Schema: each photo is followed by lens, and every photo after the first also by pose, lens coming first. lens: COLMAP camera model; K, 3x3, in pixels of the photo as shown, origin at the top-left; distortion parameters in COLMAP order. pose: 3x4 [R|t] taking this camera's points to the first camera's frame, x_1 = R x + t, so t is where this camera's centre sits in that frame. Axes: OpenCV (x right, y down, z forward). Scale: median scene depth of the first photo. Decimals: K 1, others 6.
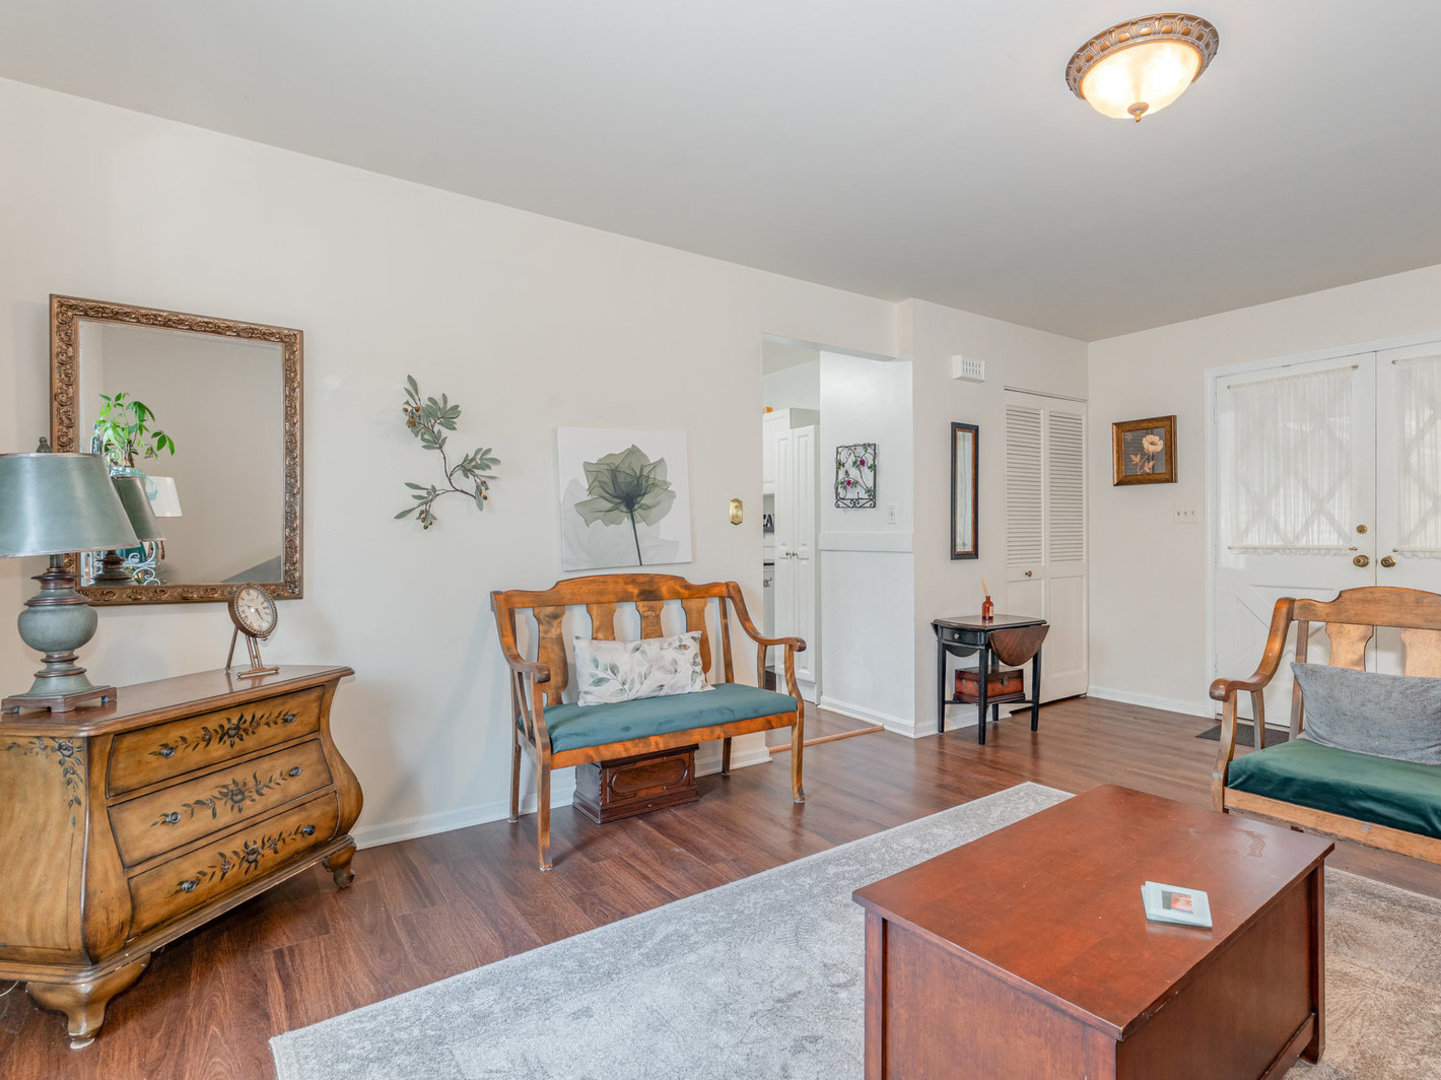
lens RADIAL K [[774.8, 0, 720.5], [0, 774.8, 540.0], [0, 0, 1]] dist [-0.000005, 0.000139]
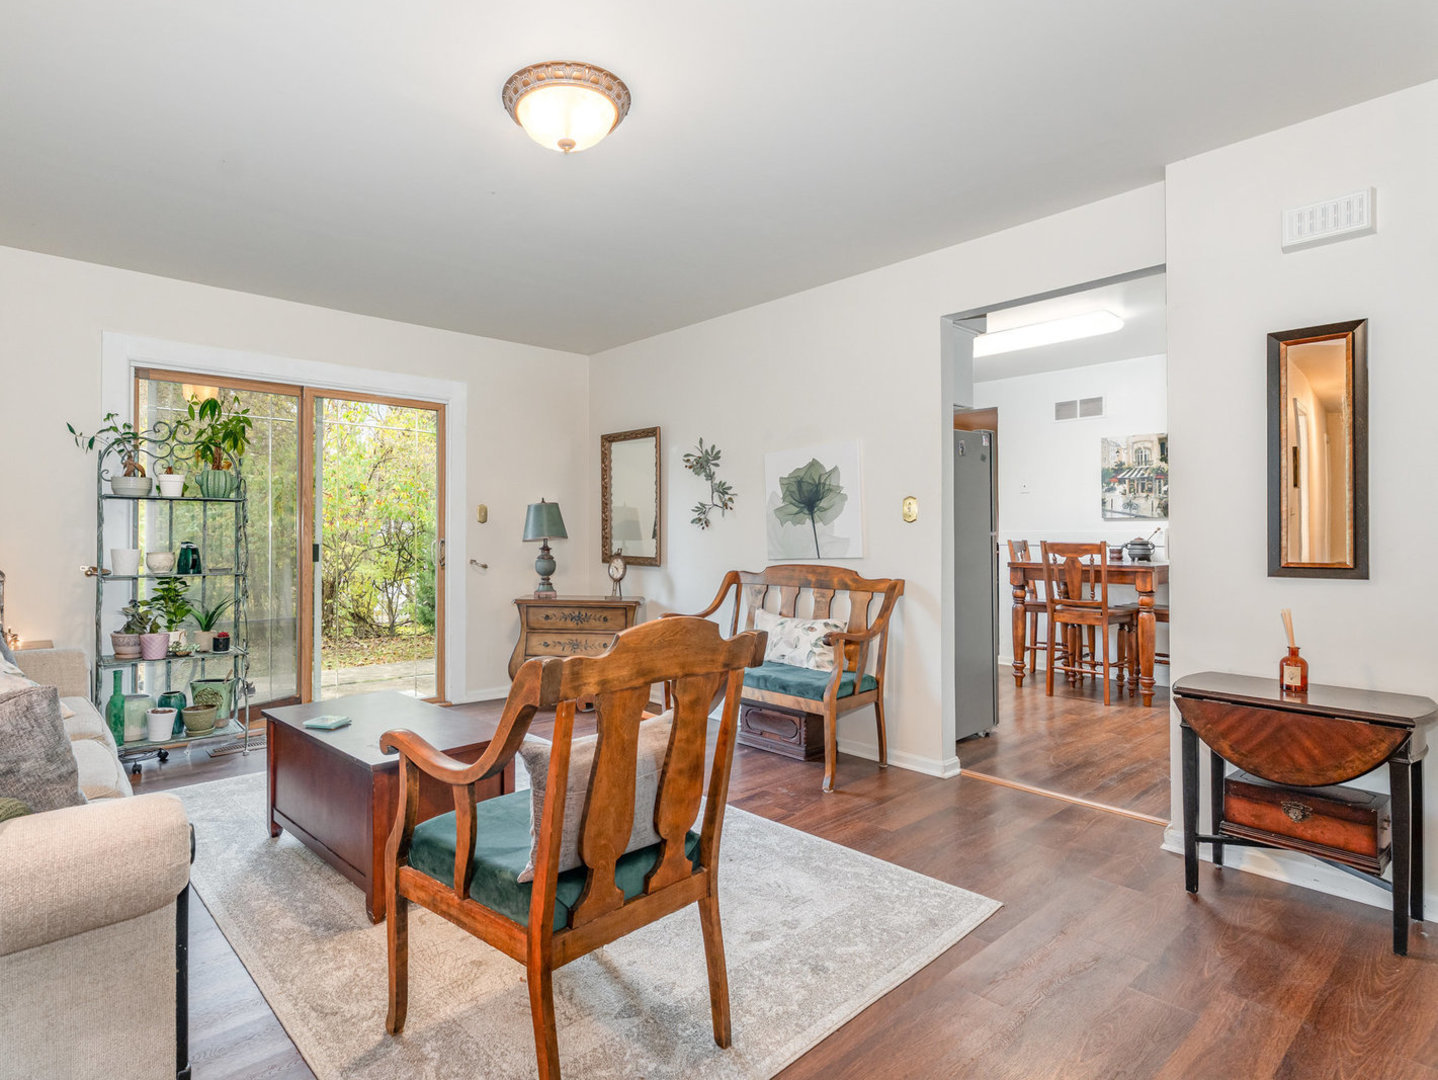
lens RADIAL K [[760.4, 0, 709.5], [0, 760.4, 528.4], [0, 0, 1]] dist [-0.001433, 0.001117]
pose [[0.133370, -0.006600, -0.991044, 1.055040], [-0.006983, 0.999947, -0.007600, -0.003489], [0.991042, 0.007934, 0.133317, 0.686561]]
